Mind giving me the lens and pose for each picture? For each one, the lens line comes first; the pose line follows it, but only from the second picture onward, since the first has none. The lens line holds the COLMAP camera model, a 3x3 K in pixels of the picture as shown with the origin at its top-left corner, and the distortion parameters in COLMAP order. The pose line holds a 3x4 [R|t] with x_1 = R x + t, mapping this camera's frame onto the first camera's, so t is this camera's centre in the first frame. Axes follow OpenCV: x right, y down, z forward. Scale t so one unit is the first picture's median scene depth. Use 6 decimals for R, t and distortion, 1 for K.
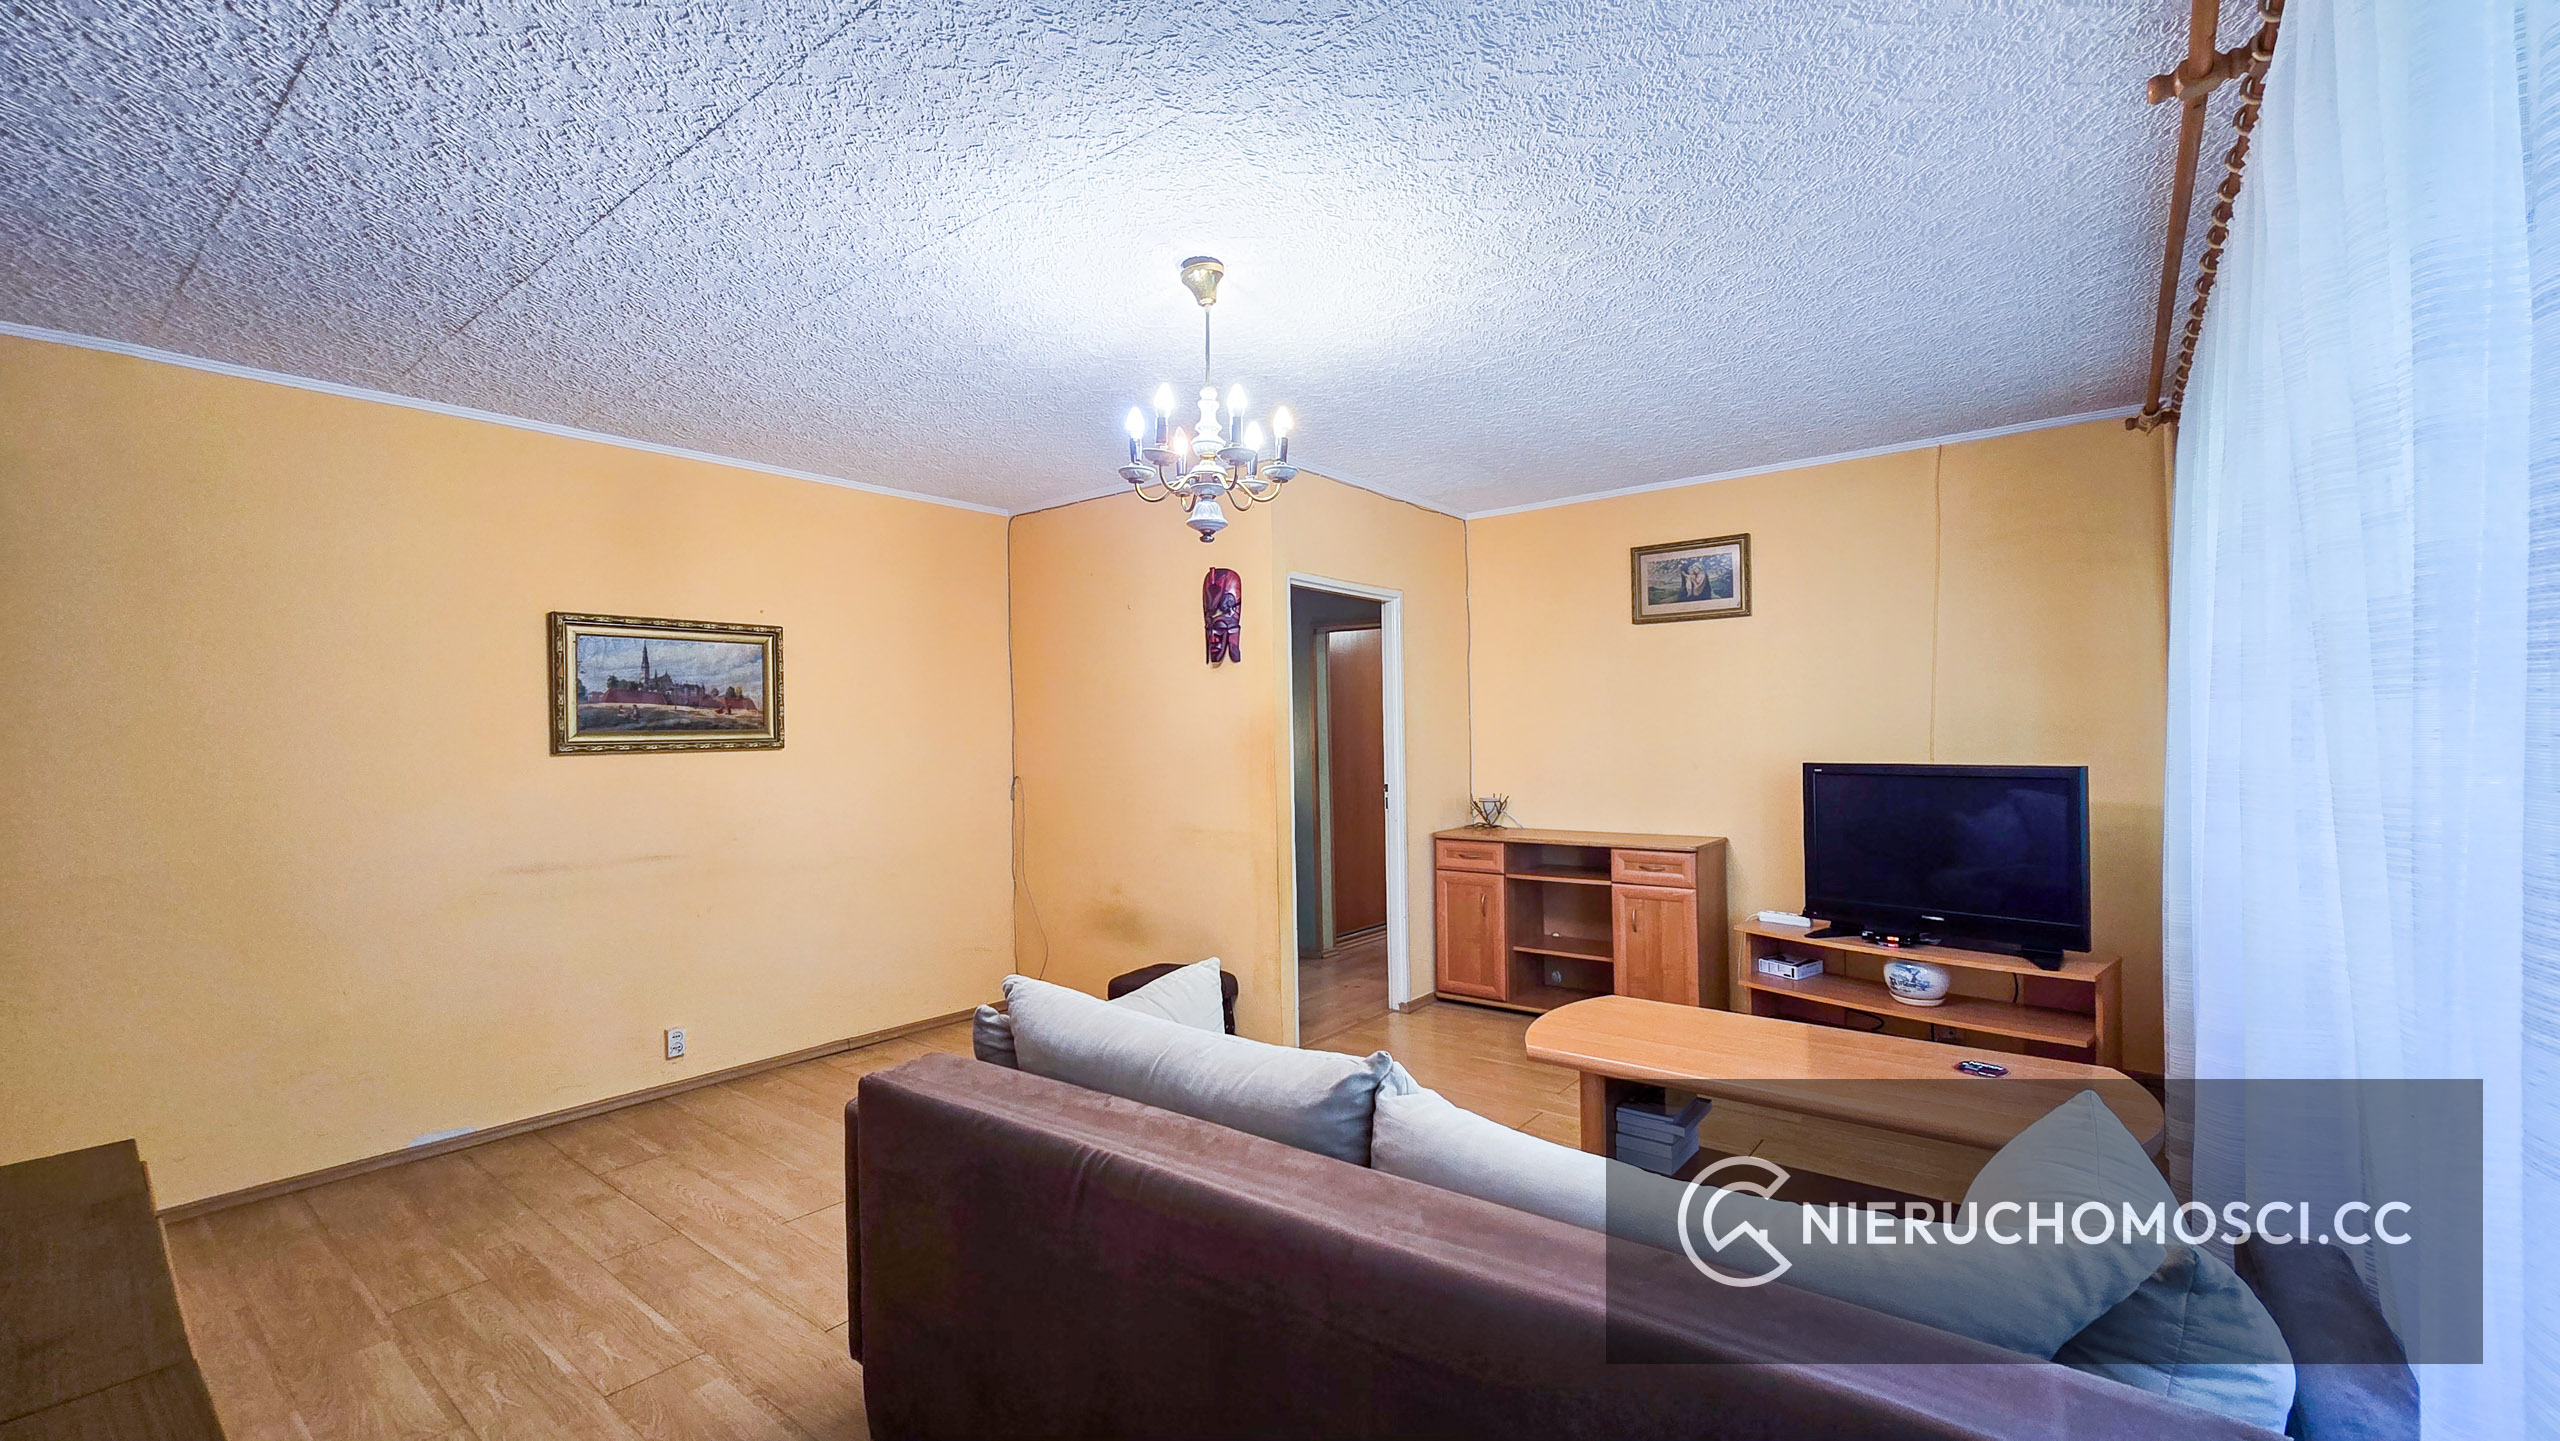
lens RADIAL K [[1049.2, 0, 1294.0], [0, 1049.2, 727.6], [0, 0, 1]] dist [0.000546, 0.000019]
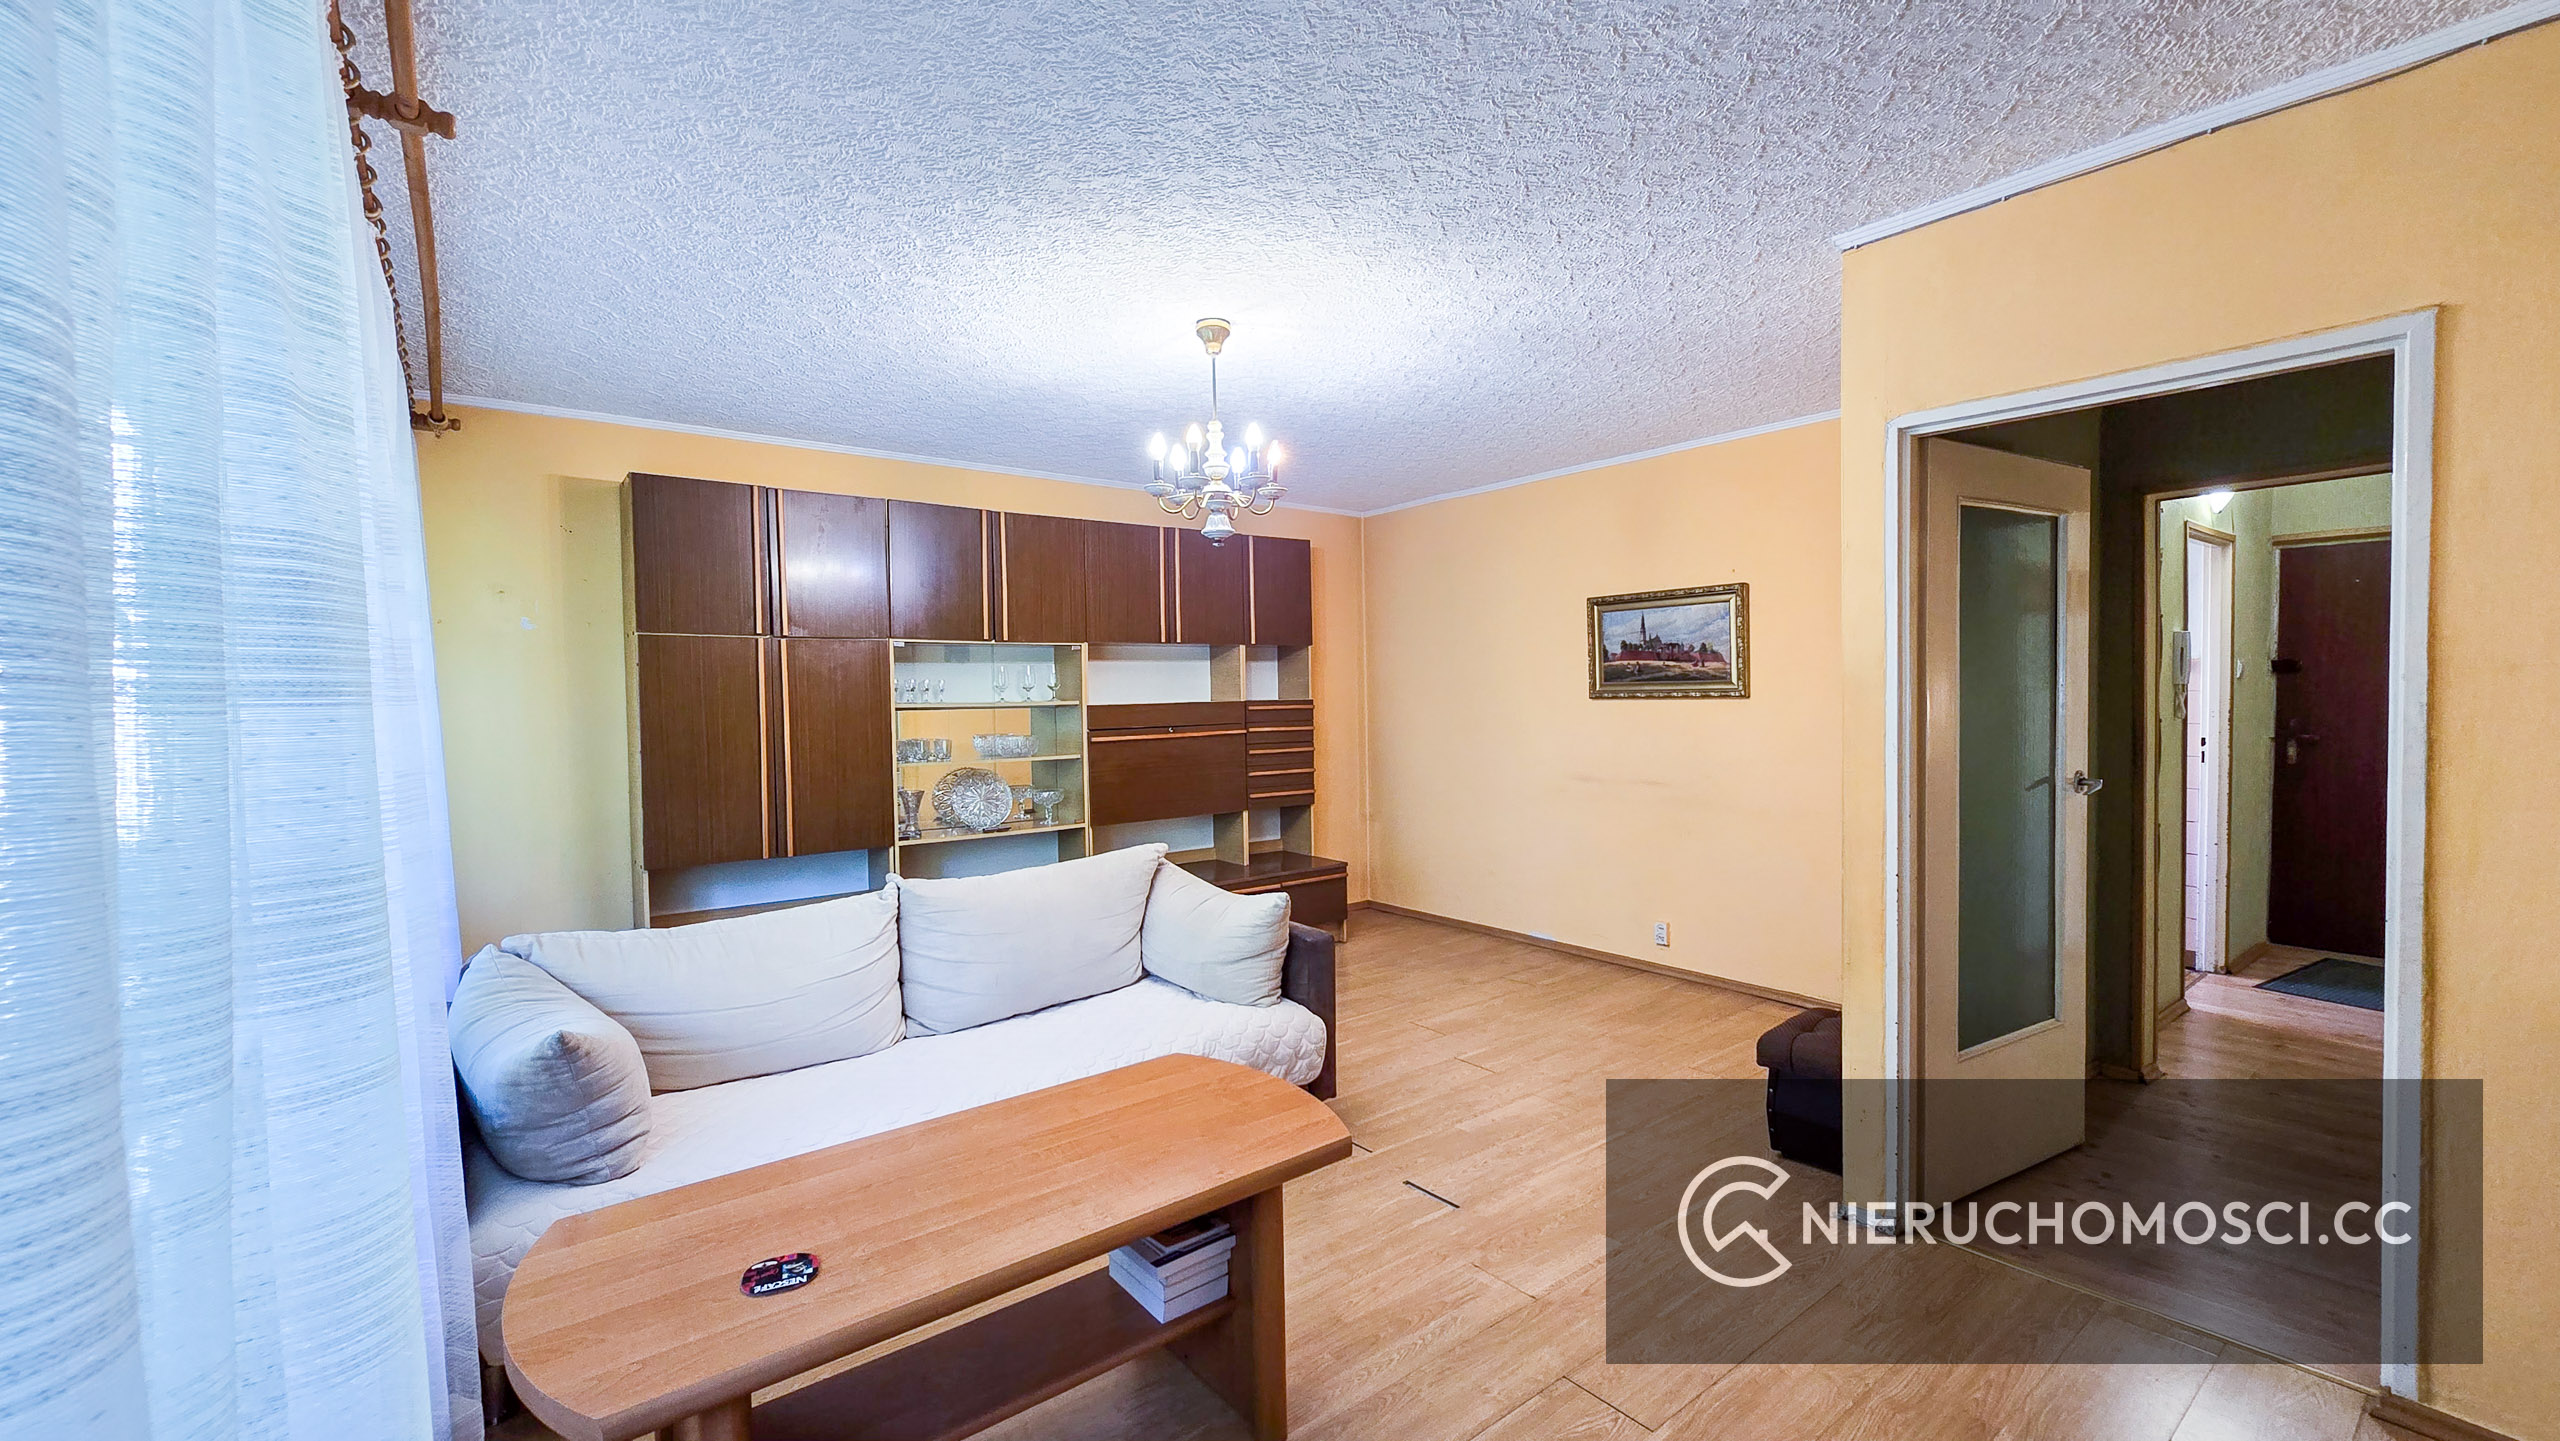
lens RADIAL K [[1049.2, 0, 1292.1], [0, 1049.2, 728.4], [0, 0, 1]] dist [0.000546, 0.000019]
pose [[-0.222336, 0.058451, -0.973216, 0.722596], [0.025721, 0.998206, 0.054075, -0.020777], [0.974631, -0.013009, -0.223441, 0.875055]]
